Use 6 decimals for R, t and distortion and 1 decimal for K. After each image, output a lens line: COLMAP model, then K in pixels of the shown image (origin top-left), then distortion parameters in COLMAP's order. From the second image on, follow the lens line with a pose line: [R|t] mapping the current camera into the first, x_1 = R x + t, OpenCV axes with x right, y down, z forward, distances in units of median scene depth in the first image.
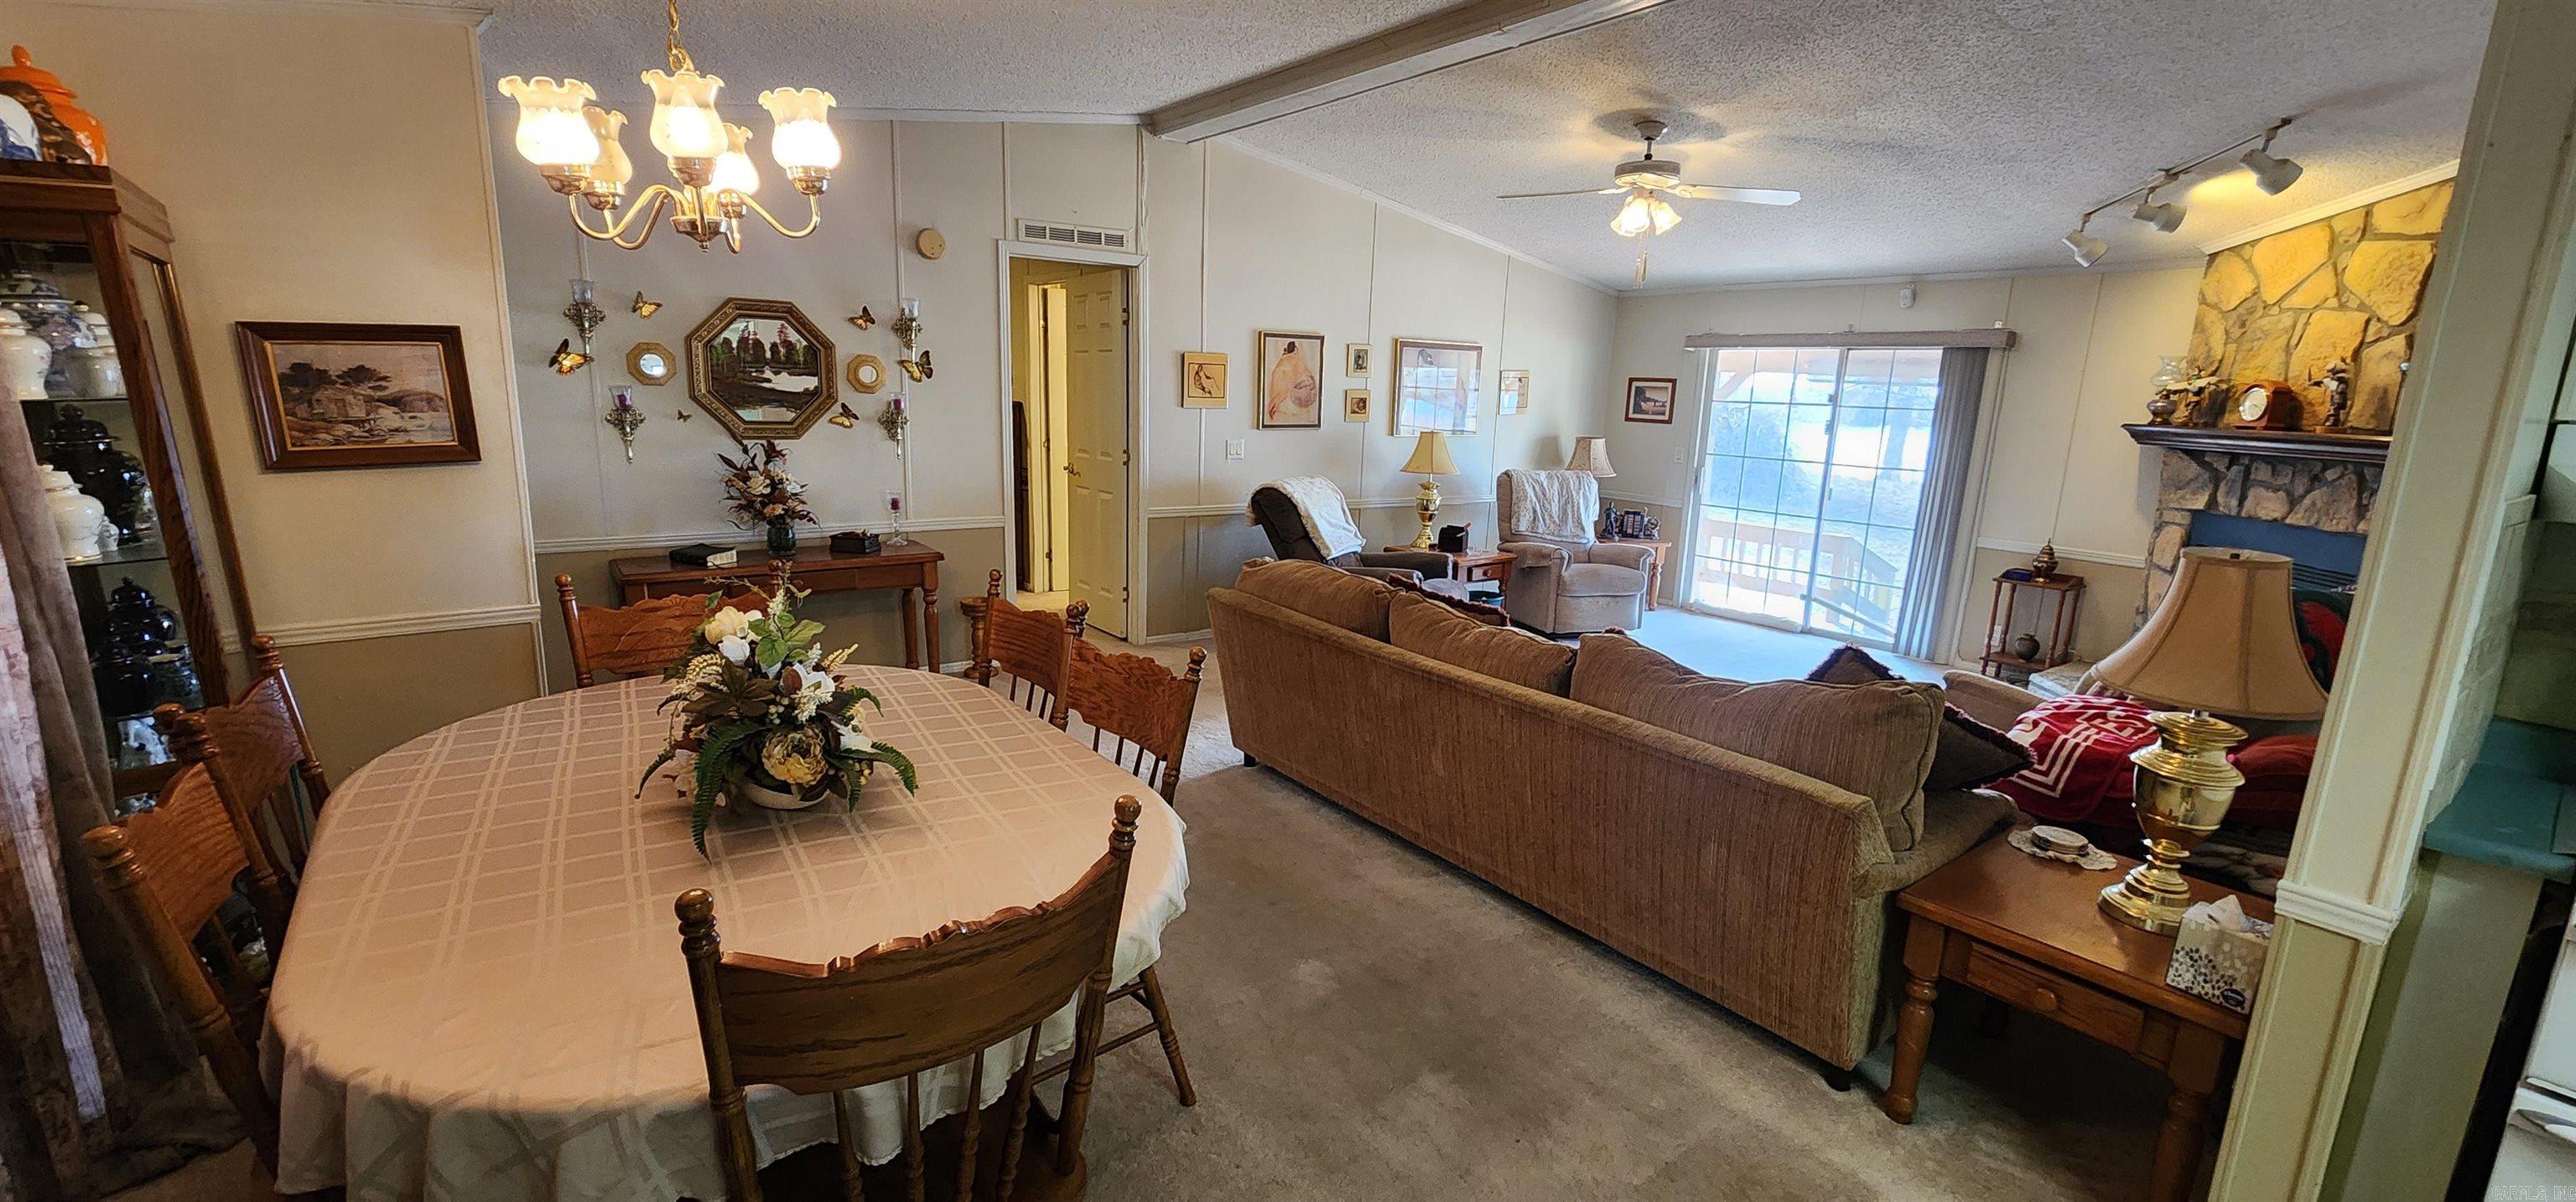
lens RADIAL K [[1071.3, 0, 1295.8], [0, 1071.3, 596.5], [0, 0, 1]] dist [0.011816, -0.000094]
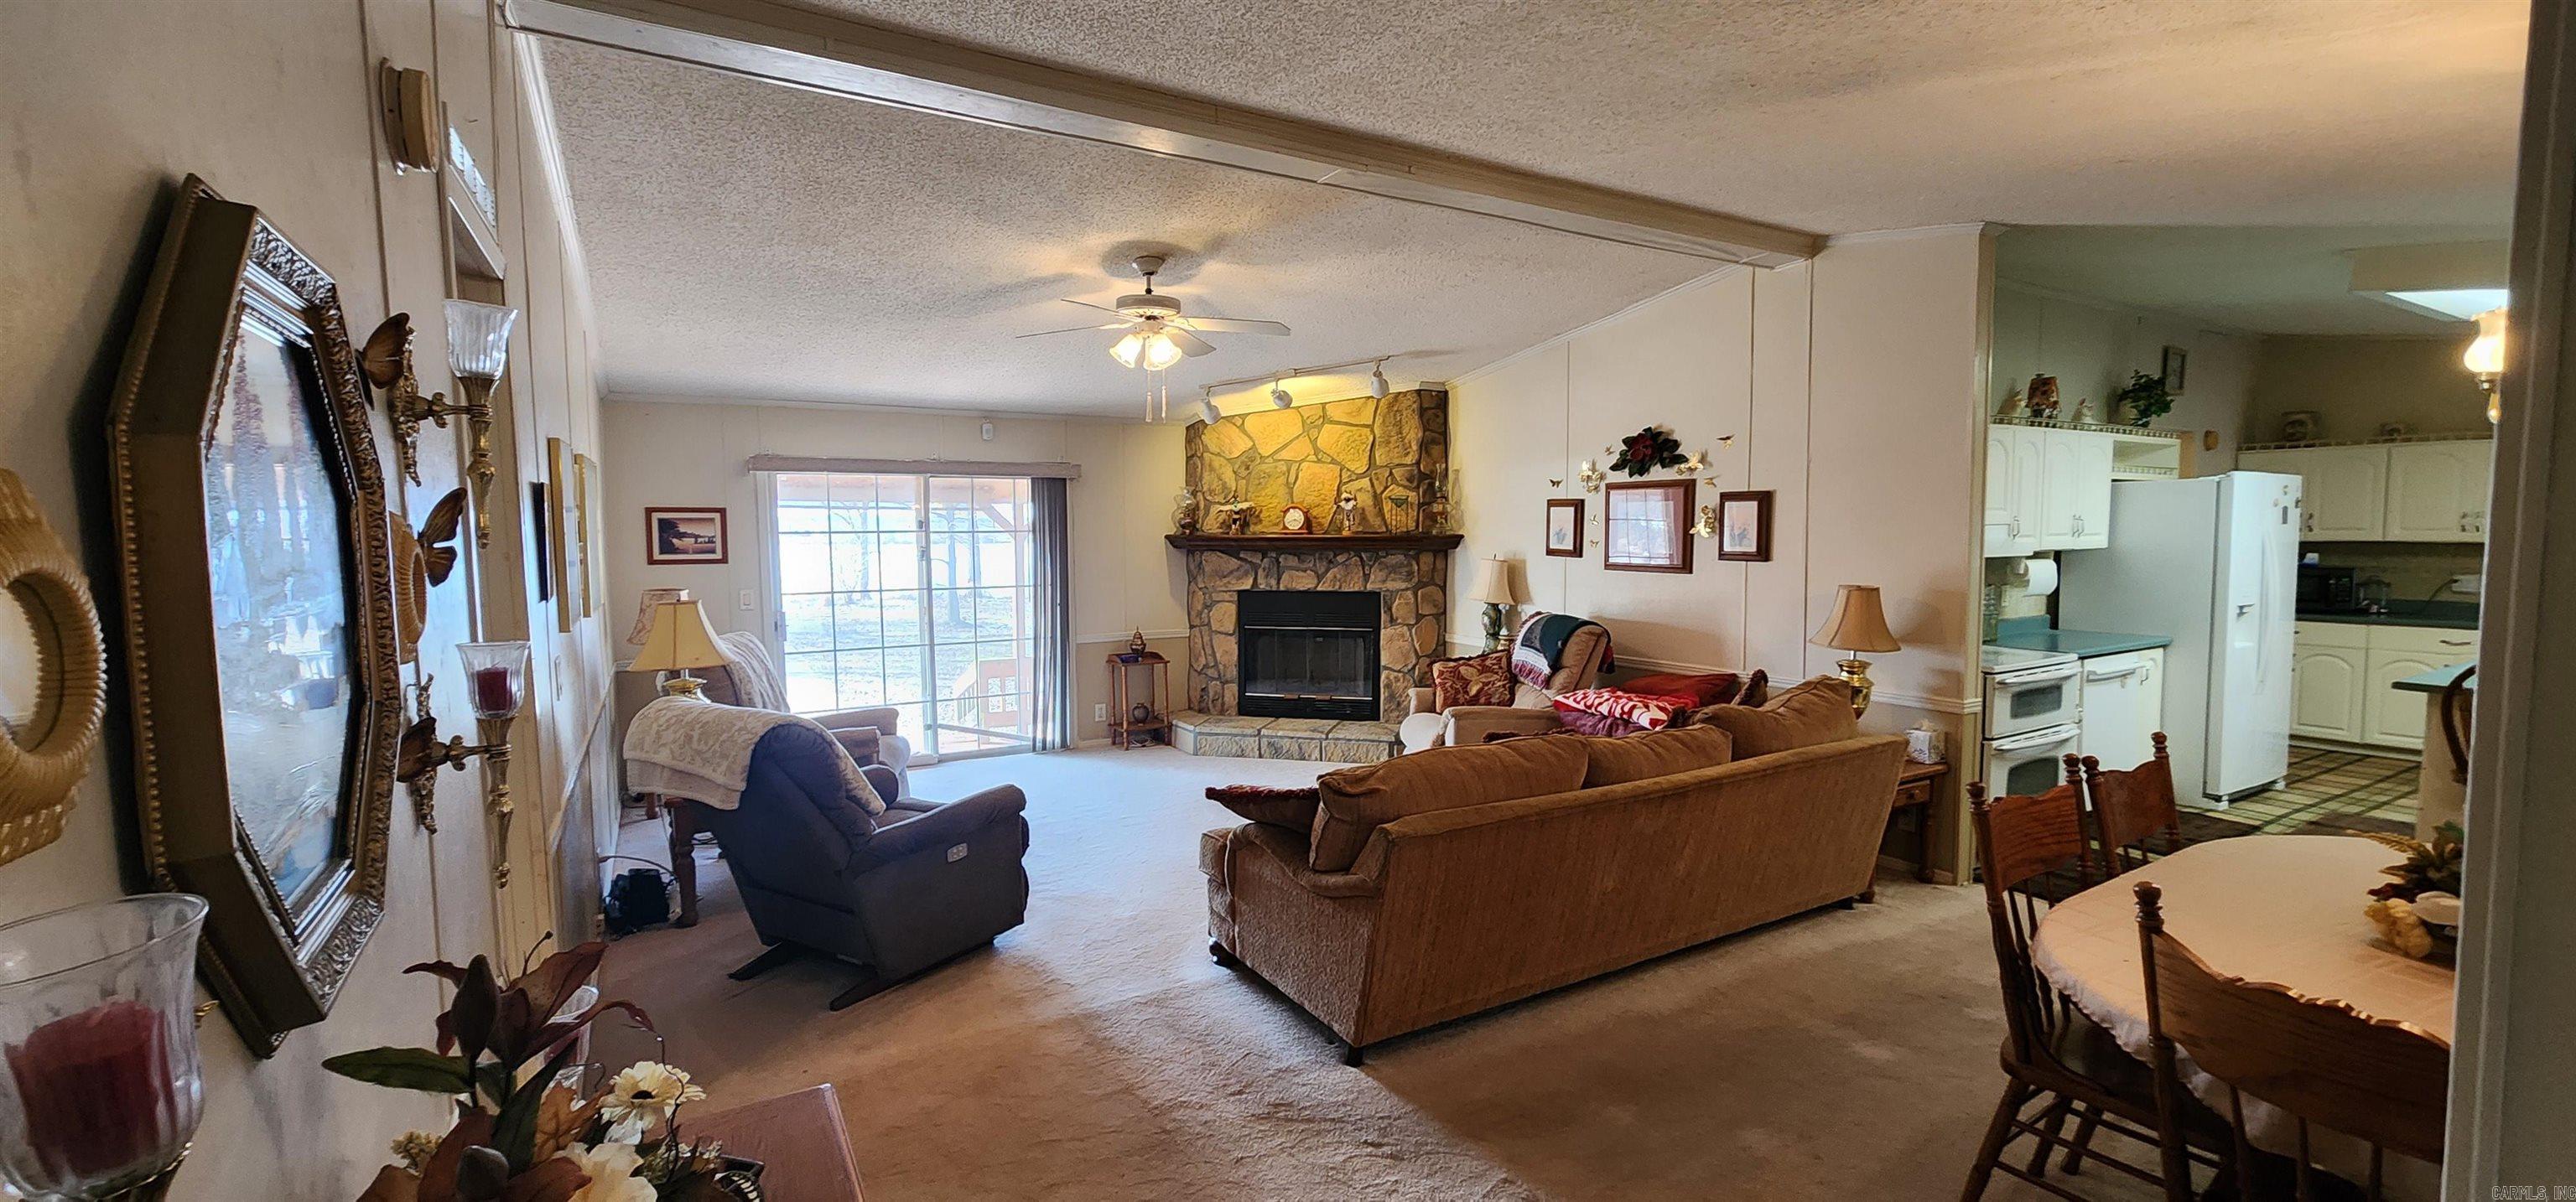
lens RADIAL K [[1071.3, 0, 1295.8], [0, 1071.3, 596.5], [0, 0, 1]] dist [0.011816, -0.000094]
pose [[0.101085, -0.107490, 0.989054, -0.633685], [0.201723, 0.975710, 0.085423, -0.188160], [-0.974212, 0.190880, 0.120312, 0.779350]]
